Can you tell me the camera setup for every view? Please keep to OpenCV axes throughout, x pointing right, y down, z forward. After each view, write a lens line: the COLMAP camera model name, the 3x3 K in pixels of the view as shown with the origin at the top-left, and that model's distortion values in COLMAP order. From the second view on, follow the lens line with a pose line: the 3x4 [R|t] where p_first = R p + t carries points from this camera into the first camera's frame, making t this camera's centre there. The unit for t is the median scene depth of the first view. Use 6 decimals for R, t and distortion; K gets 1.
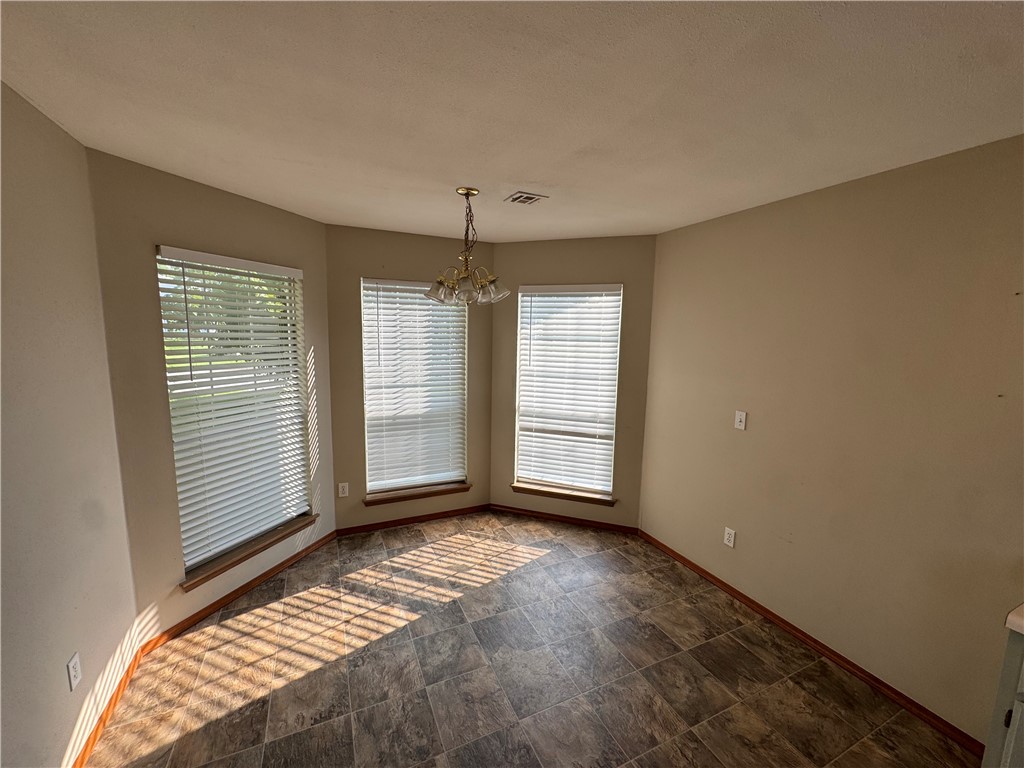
lens RADIAL K [[410.8, 0, 511.0], [0, 410.8, 381.7], [0, 0, 1]] dist [0.002806, -0.000227]
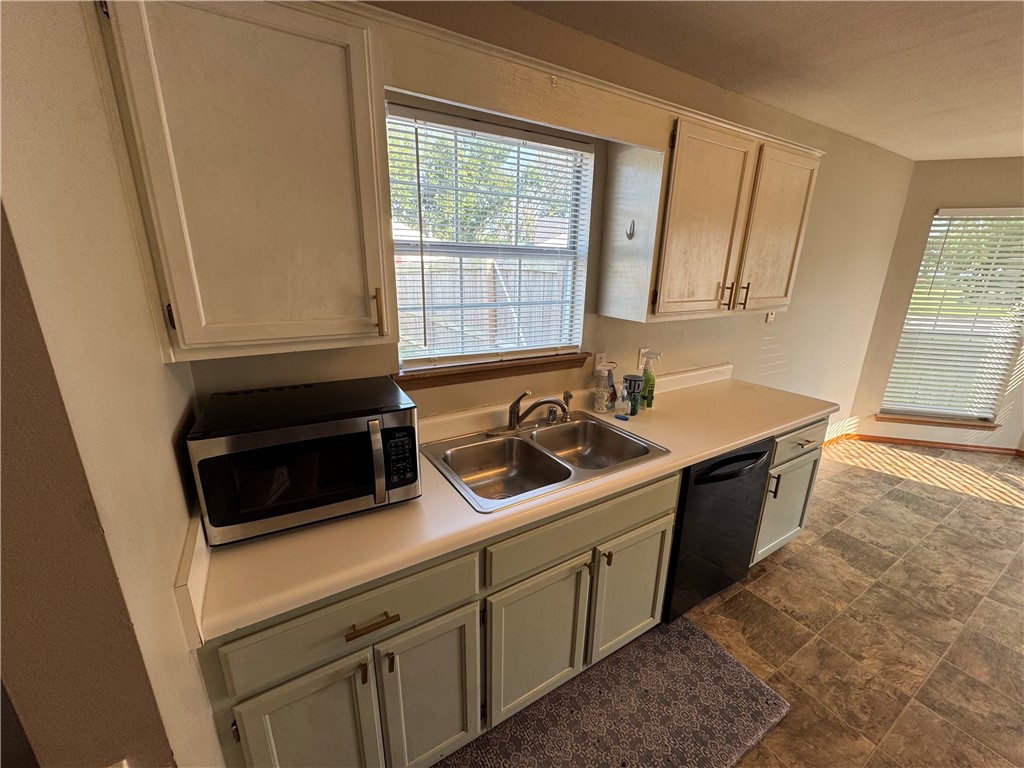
lens RADIAL K [[410.8, 0, 512.0], [0, 410.8, 382.2], [0, 0, 1]] dist [0.002806, -0.000227]
pose [[0.110249, 0.263880, -0.958234, 0.632734], [-0.136322, 0.959014, 0.248411, 0.136525], [0.984511, 0.103241, 0.141703, -0.741915]]
